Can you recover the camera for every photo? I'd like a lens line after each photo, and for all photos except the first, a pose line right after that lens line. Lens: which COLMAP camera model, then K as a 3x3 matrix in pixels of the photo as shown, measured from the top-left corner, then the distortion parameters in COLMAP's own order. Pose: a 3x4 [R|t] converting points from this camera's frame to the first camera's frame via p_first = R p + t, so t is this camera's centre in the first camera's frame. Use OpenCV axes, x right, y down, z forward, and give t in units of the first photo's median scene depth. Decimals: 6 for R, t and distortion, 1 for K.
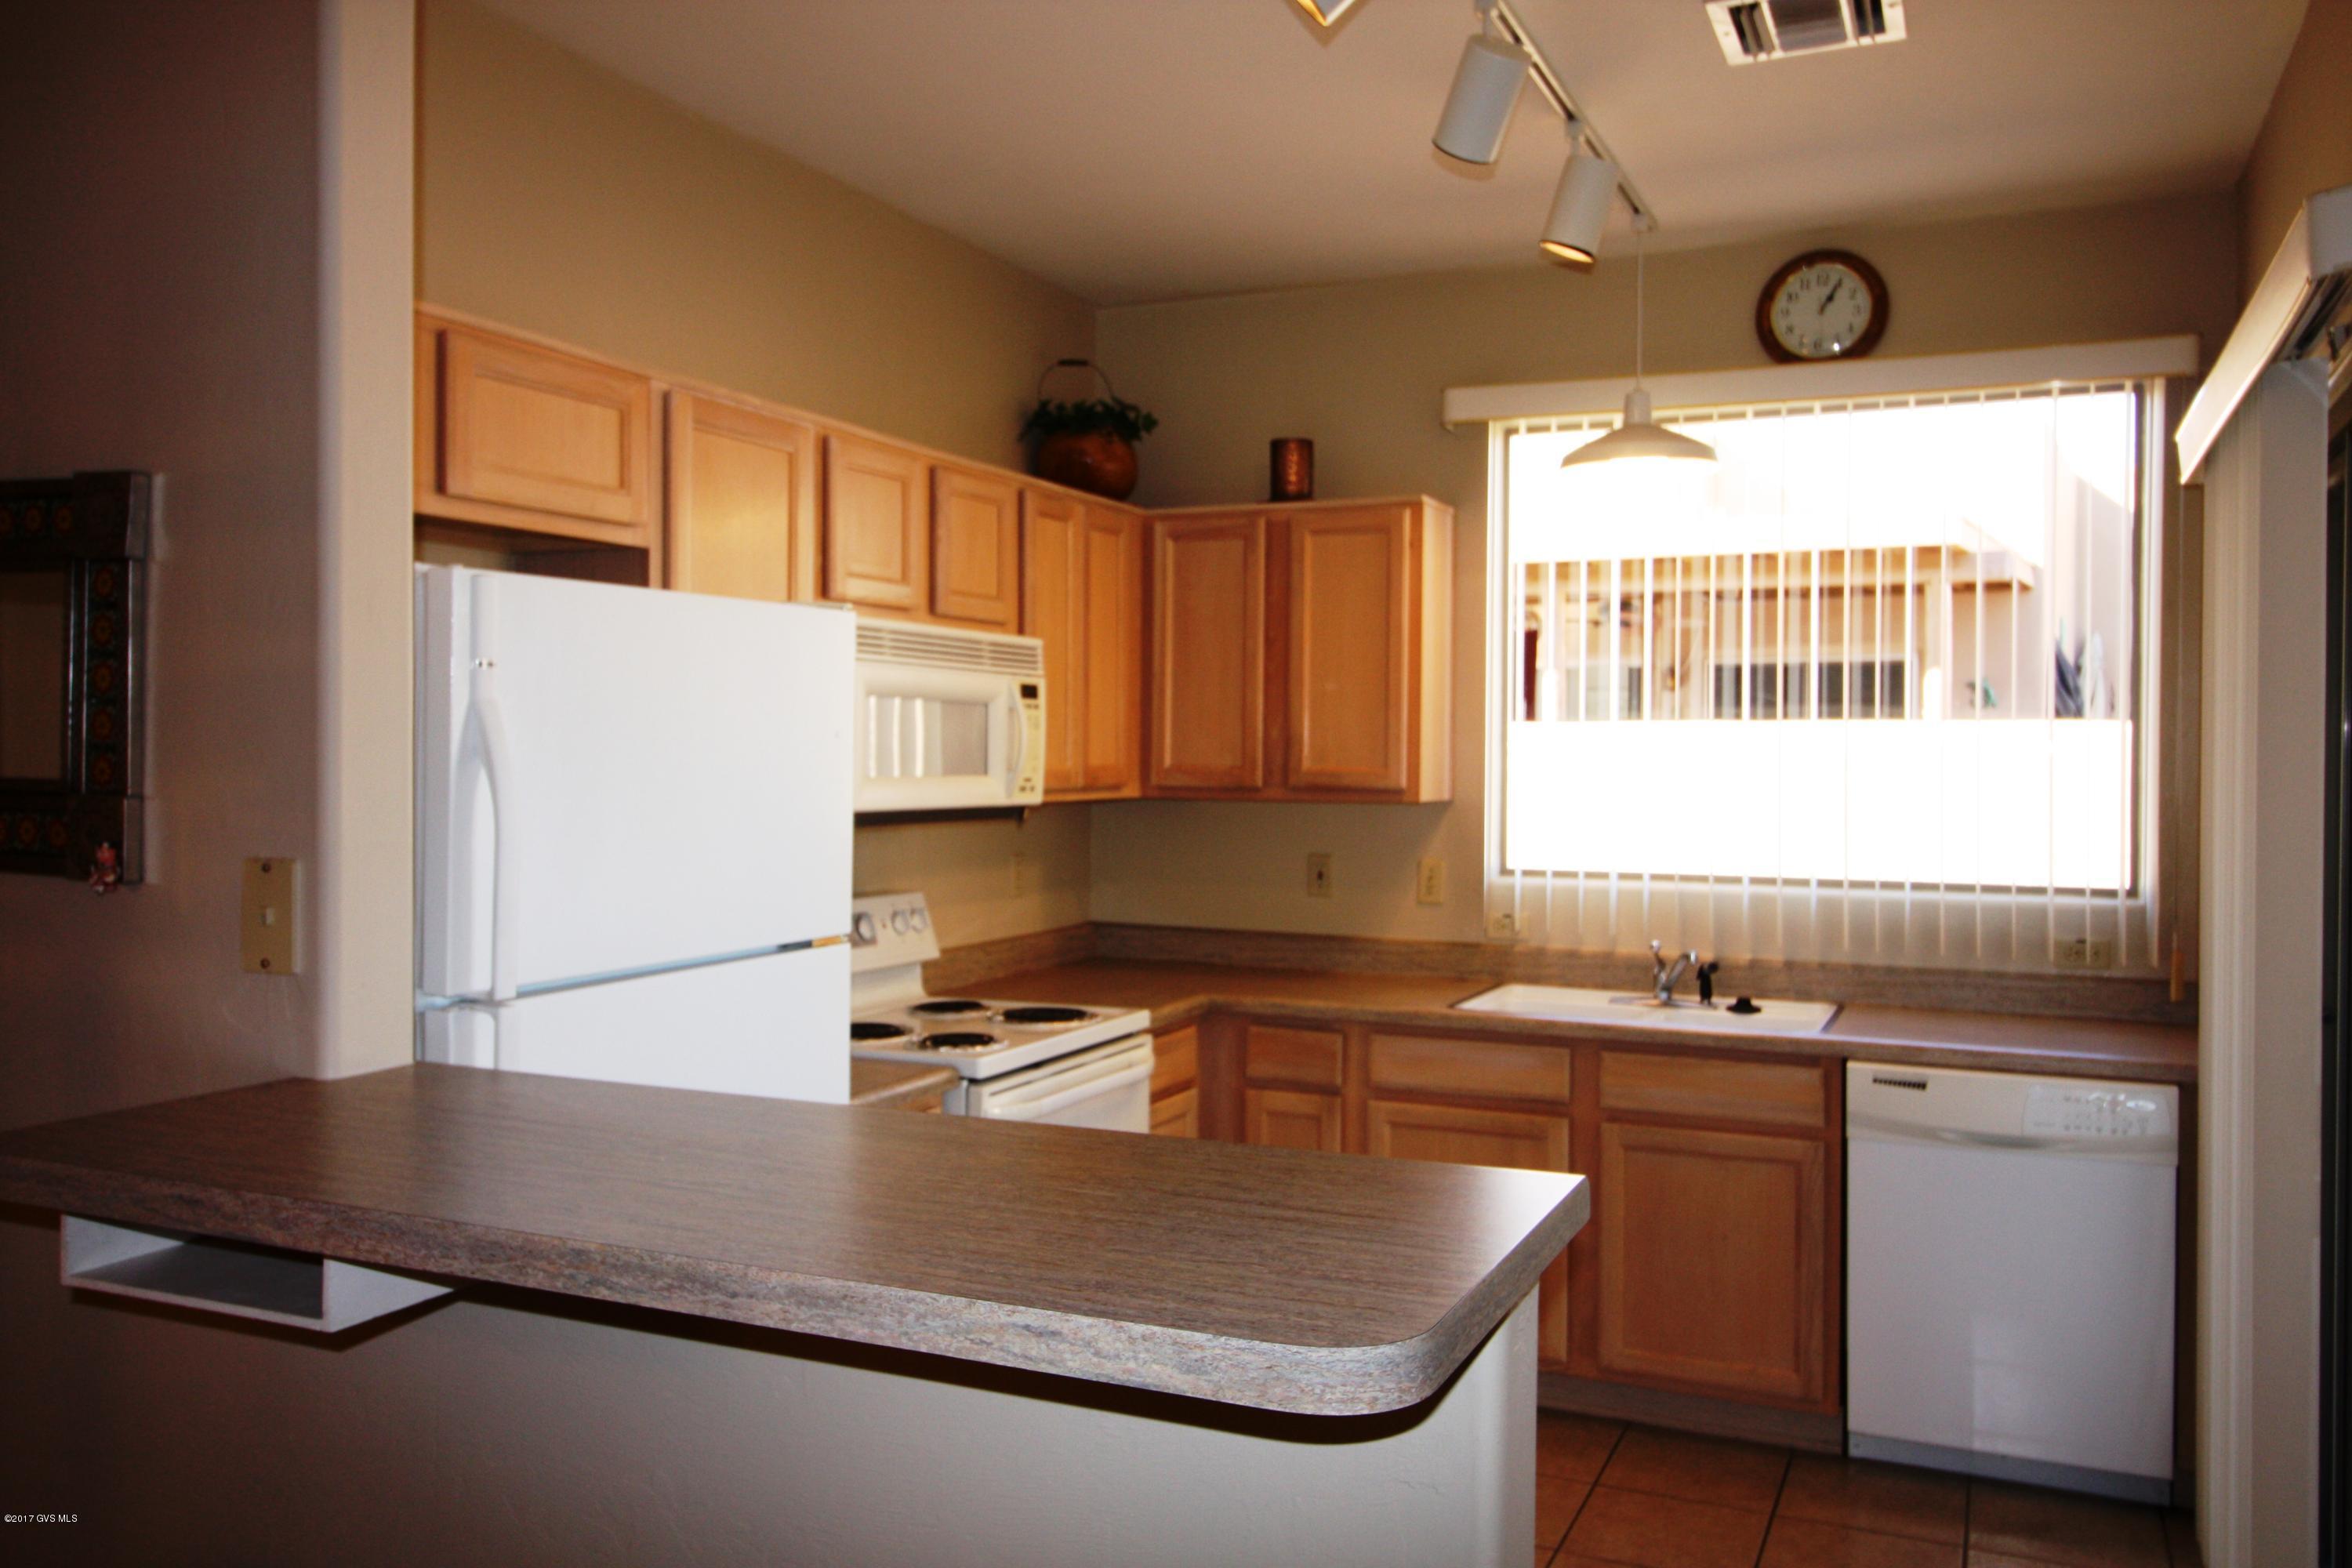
lens RADIAL K [[1869.5, 0, 1173.5], [0, 1869.5, 772.3], [0, 0, 1]] dist [-0.009748, 0.010037]
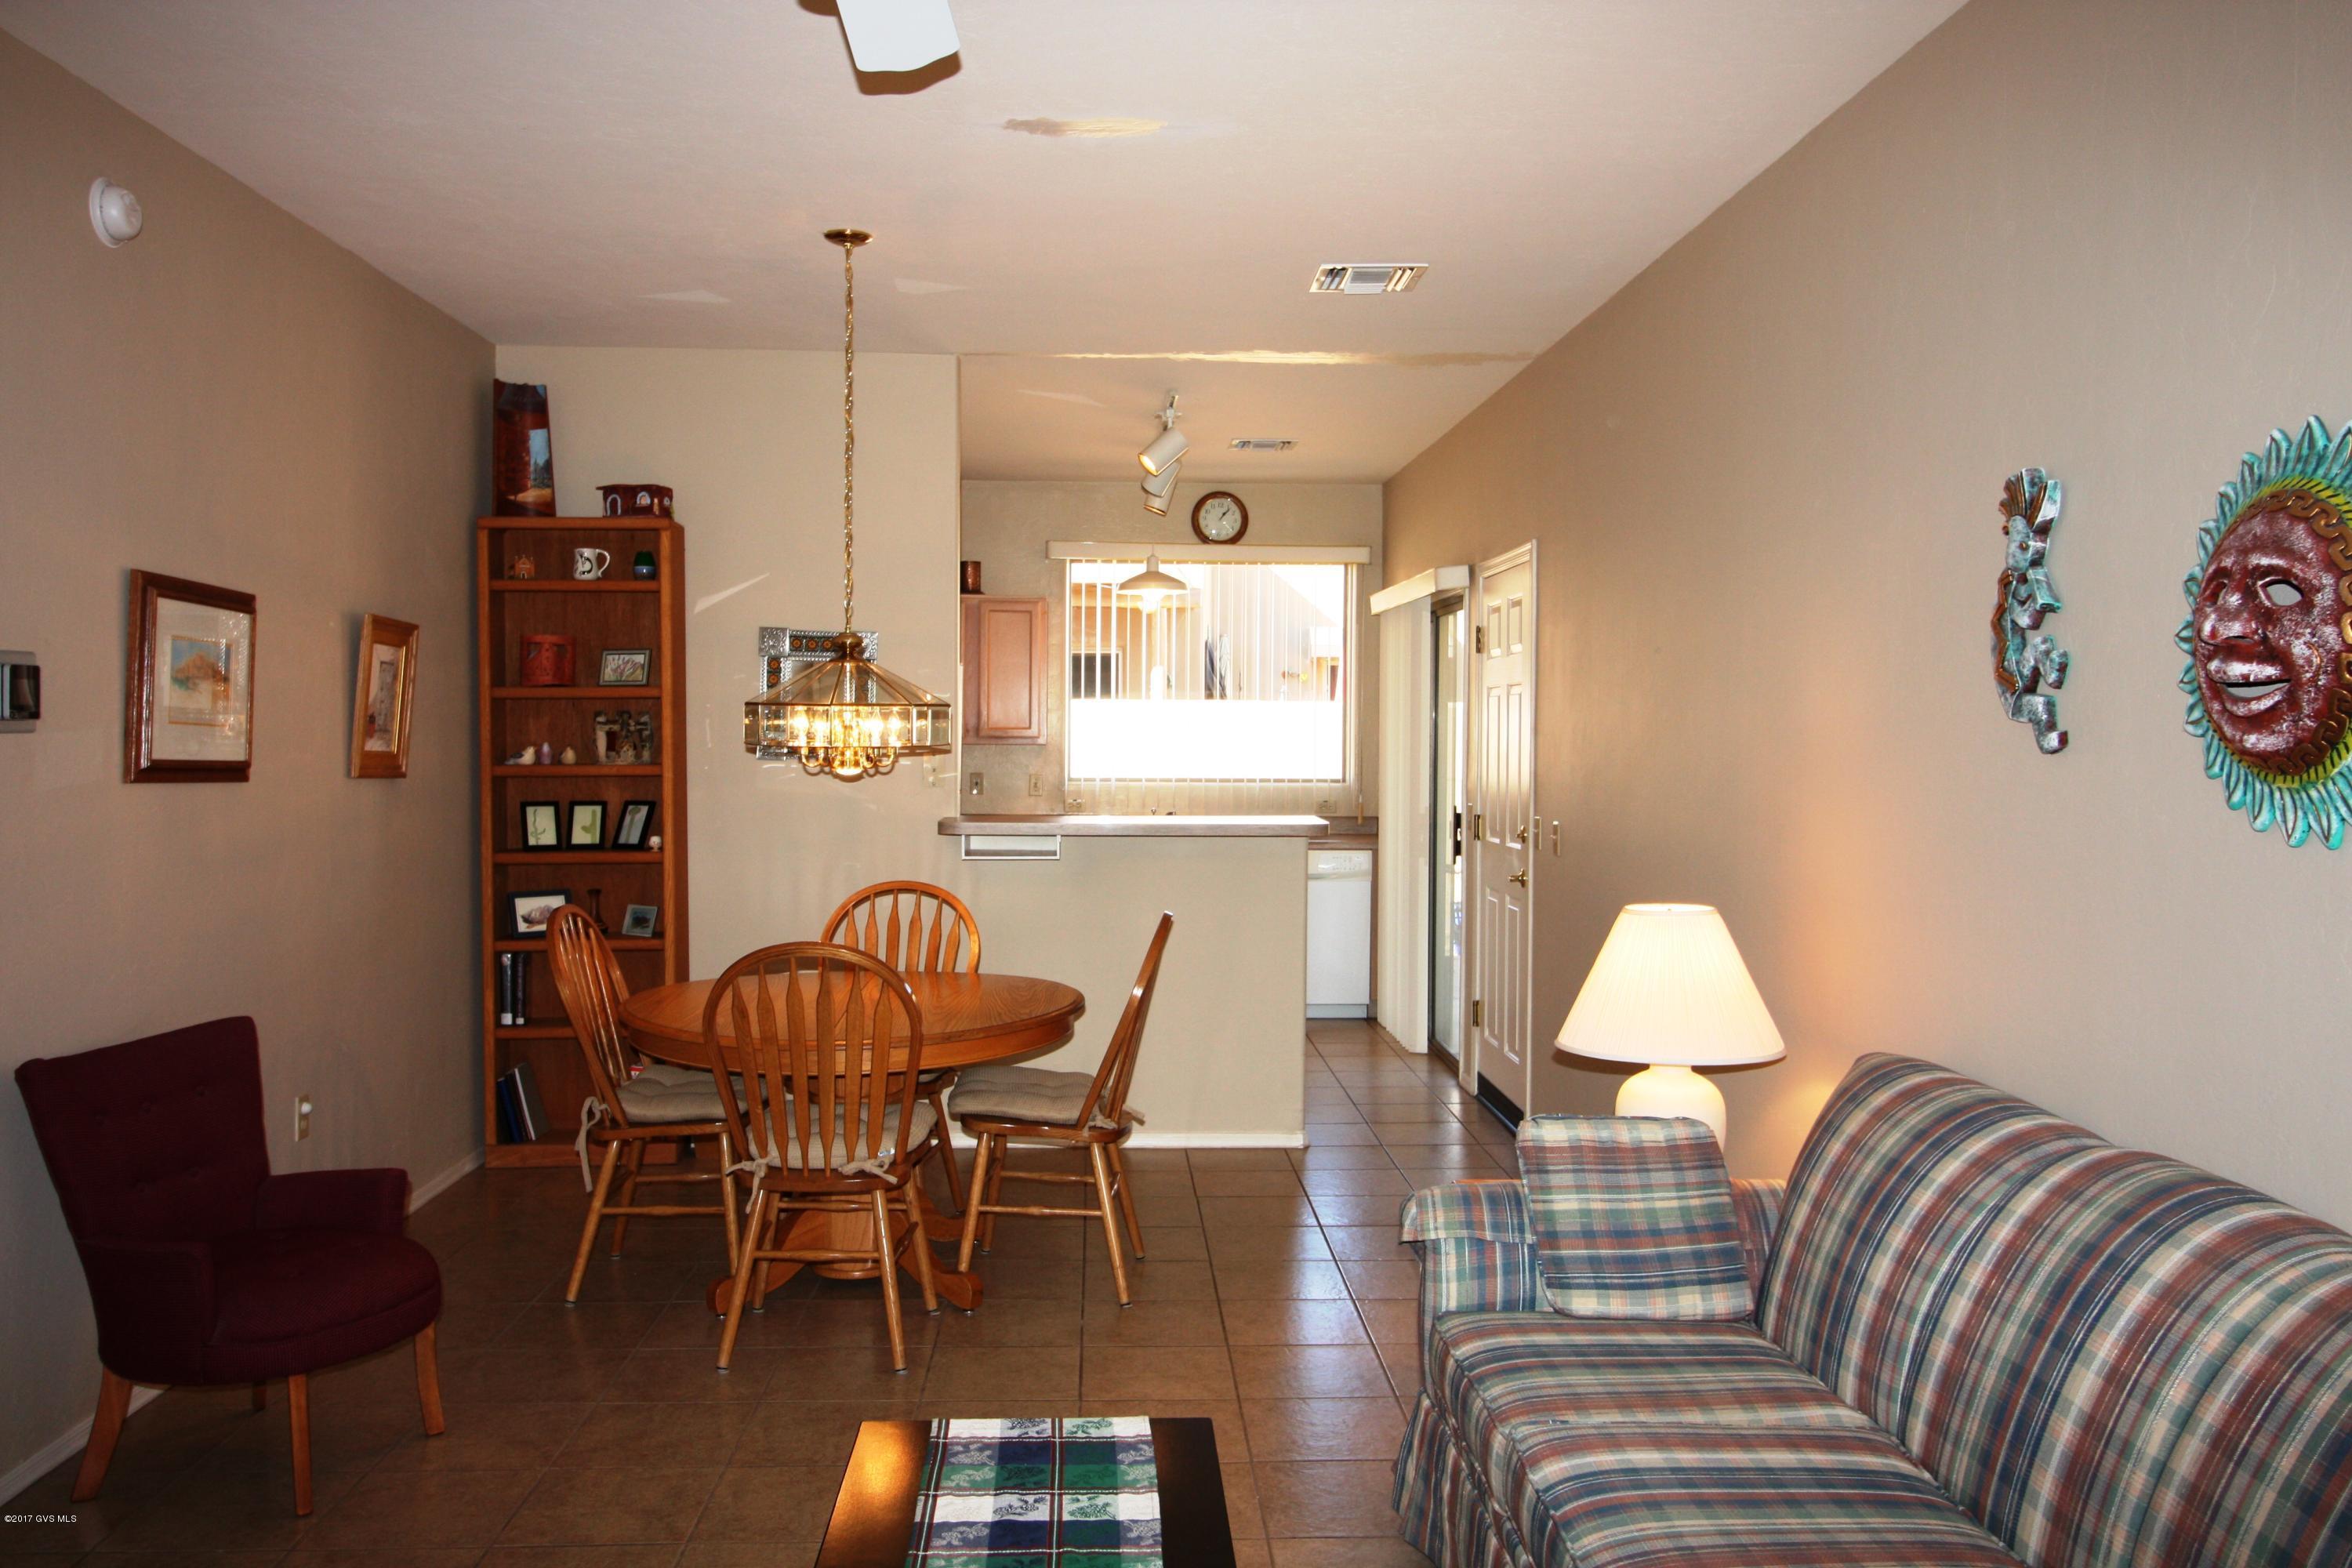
lens RADIAL K [[1869.5, 0, 1176.7], [0, 1869.5, 791.8], [0, 0, 1]] dist [-0.009748, 0.010037]
pose [[0.891684, -0.015886, 0.452379, -0.689195], [0.003682, 0.999605, 0.027846, 0.011859], [-0.452643, -0.023164, 0.891391, -0.932356]]
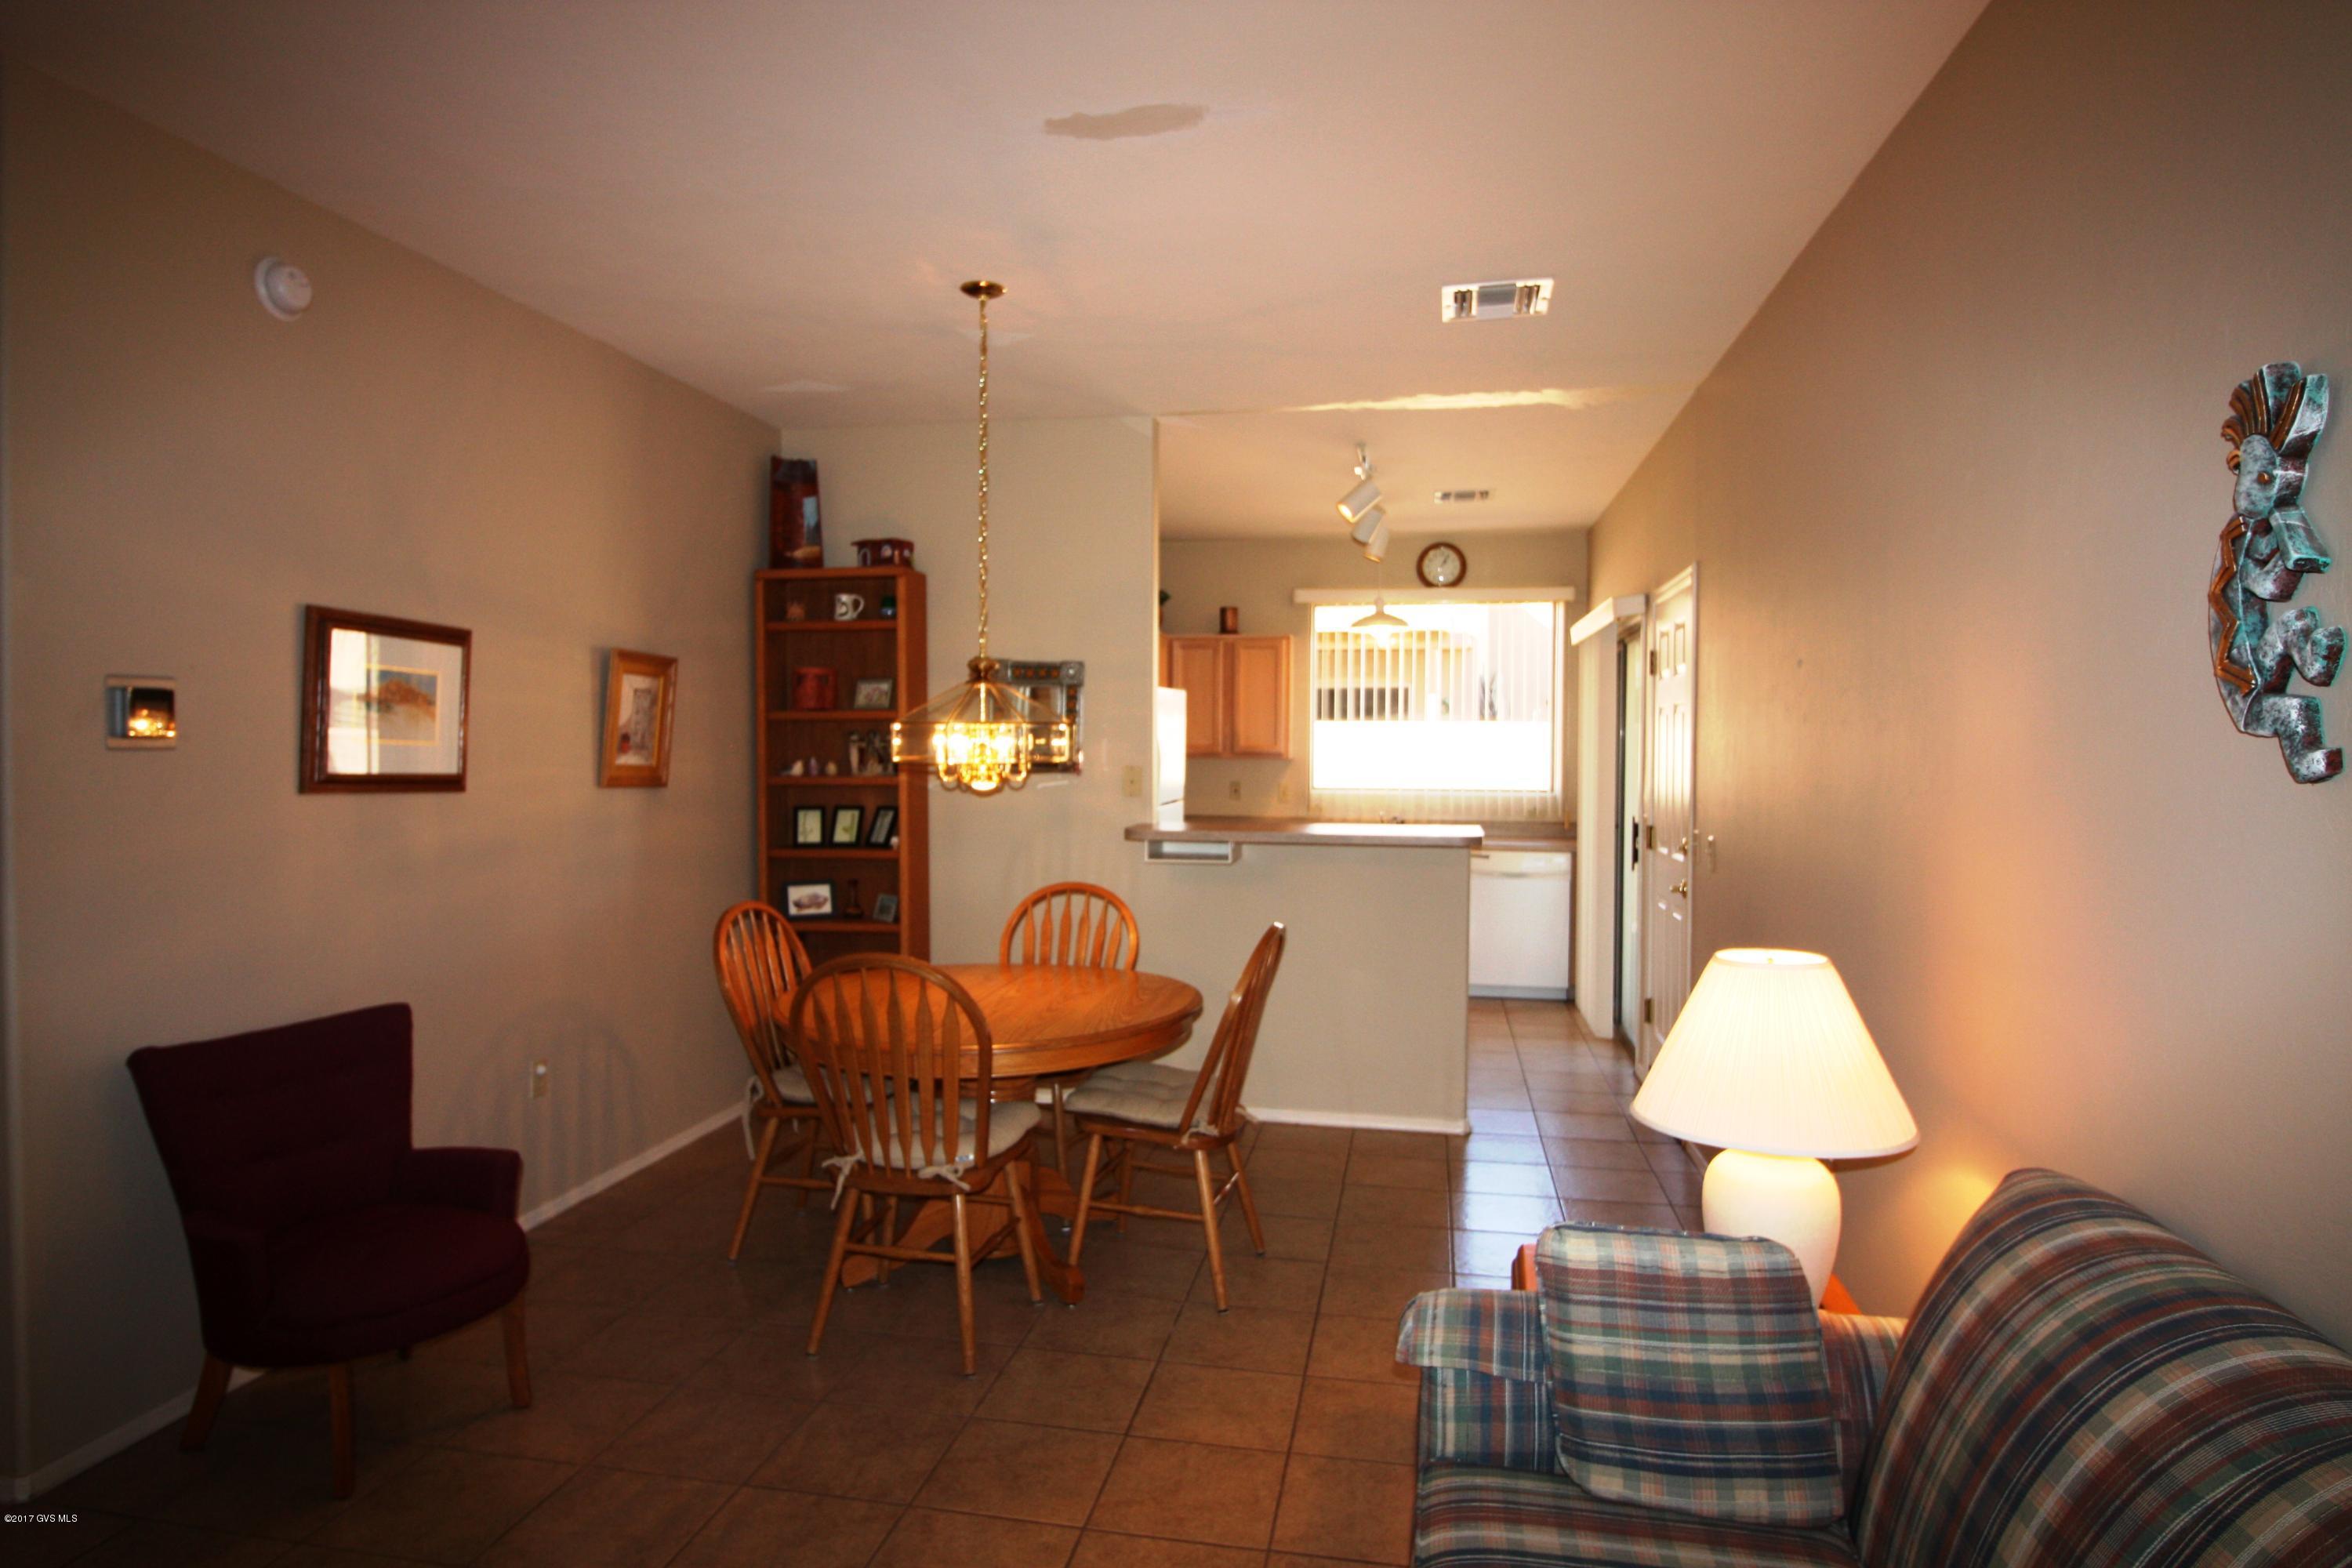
lens RADIAL K [[1351.8, 0, 1165.1], [0, 1351.8, 778.9], [0, 0, 1]] dist [-0.008086, -0.005082]
pose [[0.974336, -0.006326, 0.225009, -0.438572], [0.002325, 0.999835, 0.018043, 0.010463], [-0.225086, -0.017057, 0.974190, -0.721204]]
